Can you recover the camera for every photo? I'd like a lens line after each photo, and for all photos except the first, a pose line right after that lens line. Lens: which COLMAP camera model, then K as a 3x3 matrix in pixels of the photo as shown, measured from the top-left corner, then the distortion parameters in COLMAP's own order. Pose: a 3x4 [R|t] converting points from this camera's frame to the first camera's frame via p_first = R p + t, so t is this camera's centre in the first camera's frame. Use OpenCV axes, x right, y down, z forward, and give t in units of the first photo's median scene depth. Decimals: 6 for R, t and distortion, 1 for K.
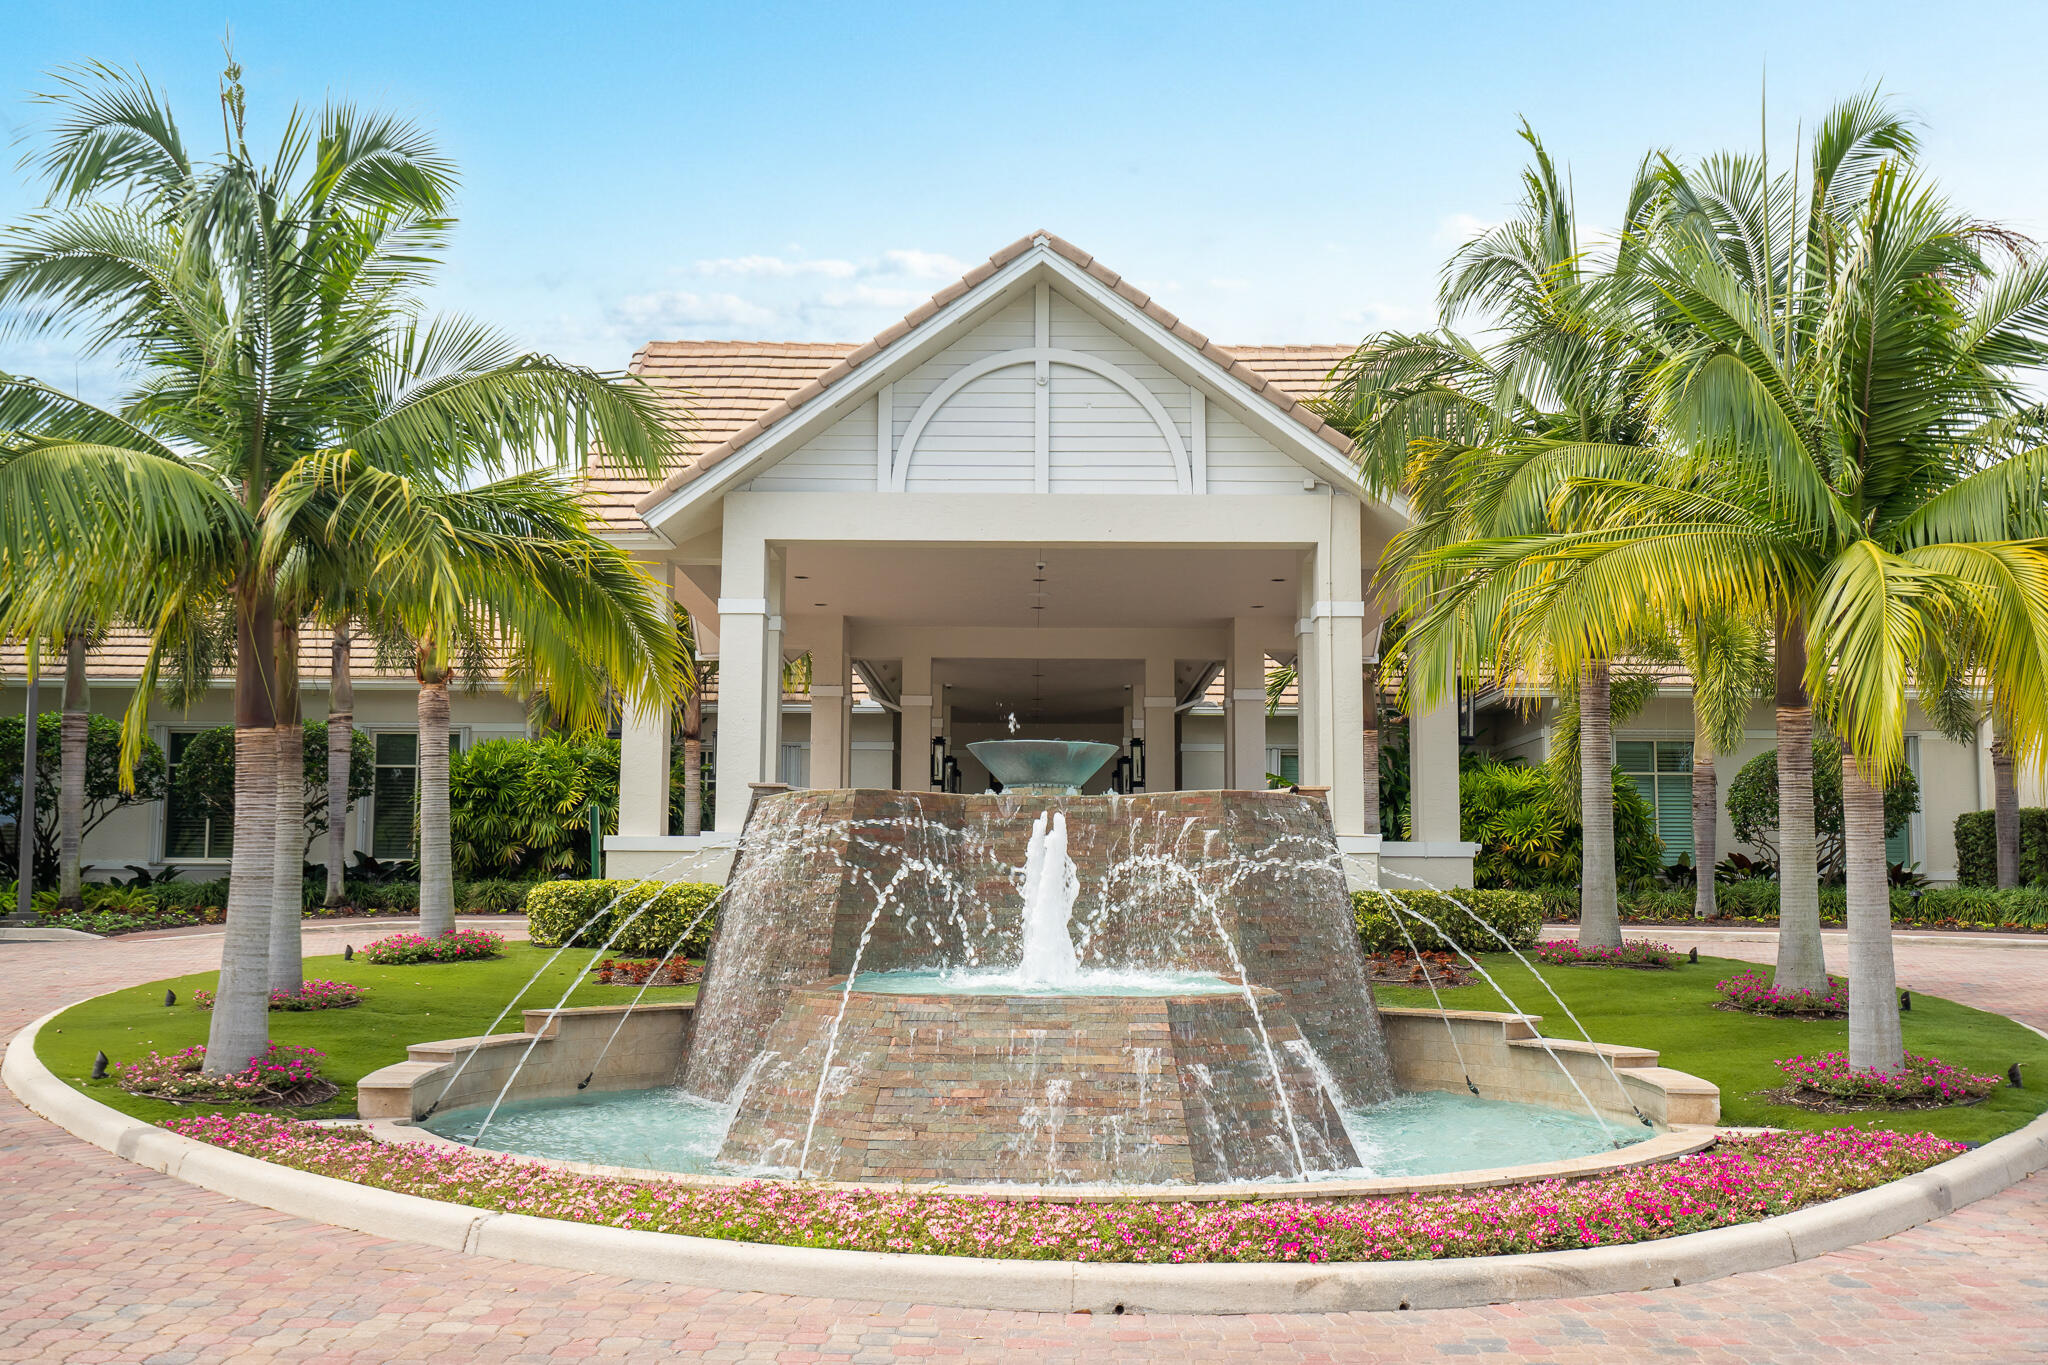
lens RADIAL K [[2026.9, 0, 1024.0], [0, 2026.9, 682.5], [0, 0, 1]] dist [-0.000583, 0.000612]
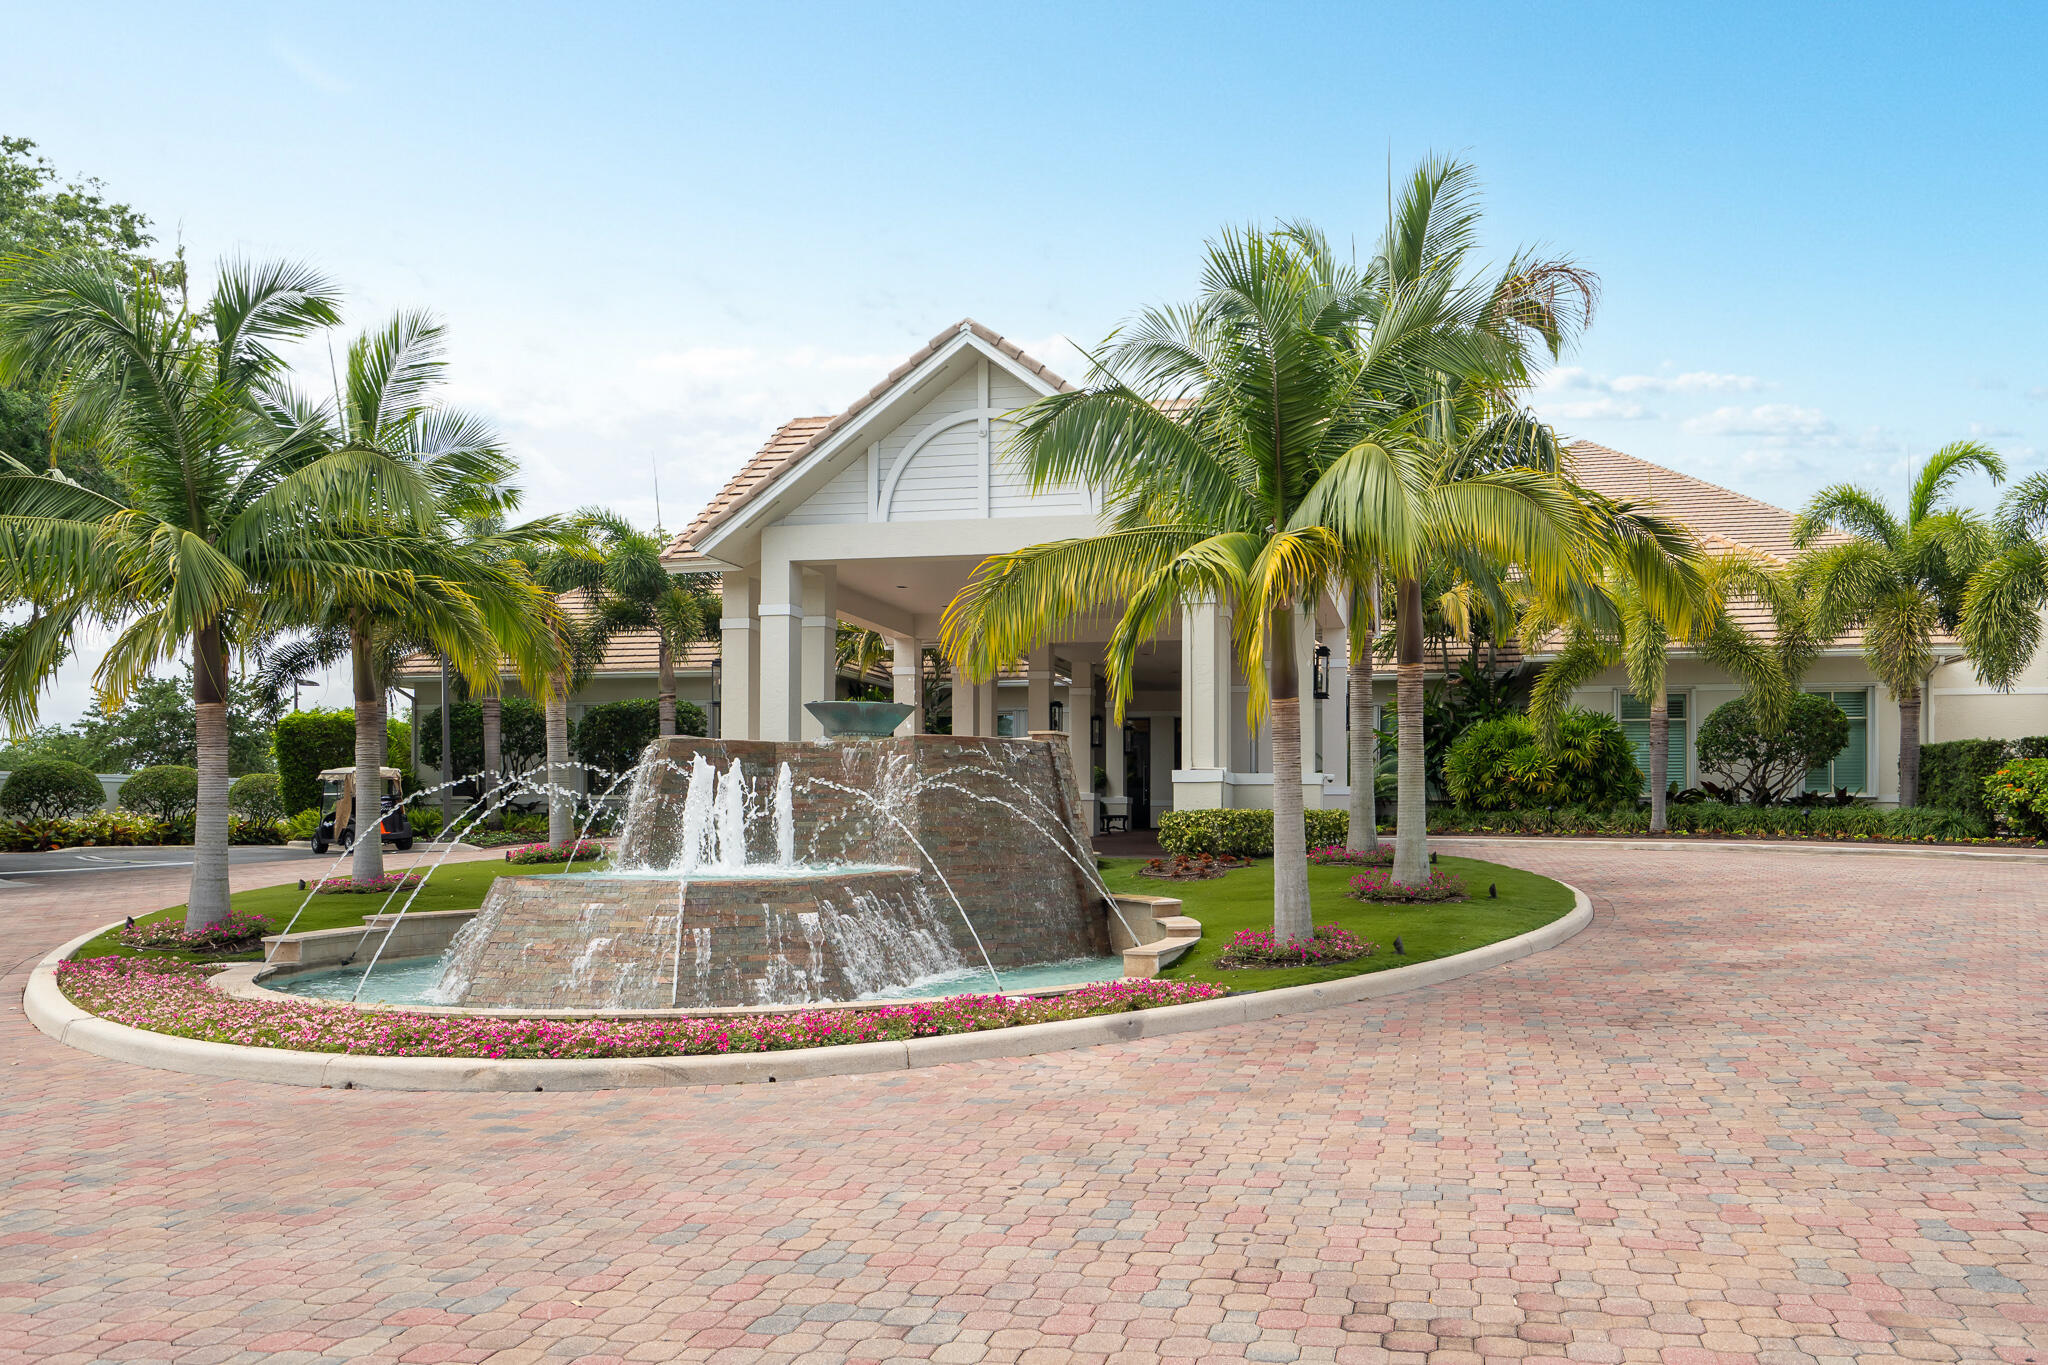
lens RADIAL K [[1492.4, 0, 1024.0], [0, 1492.4, 806.8], [0, 0, 1]] dist [0.006903, 0.003172]
pose [[0.983347, -0.006664, -0.181617, 0.223178], [0.023950, 0.995364, 0.093153, 0.005921], [0.180154, -0.095951, 0.978947, 0.014813]]
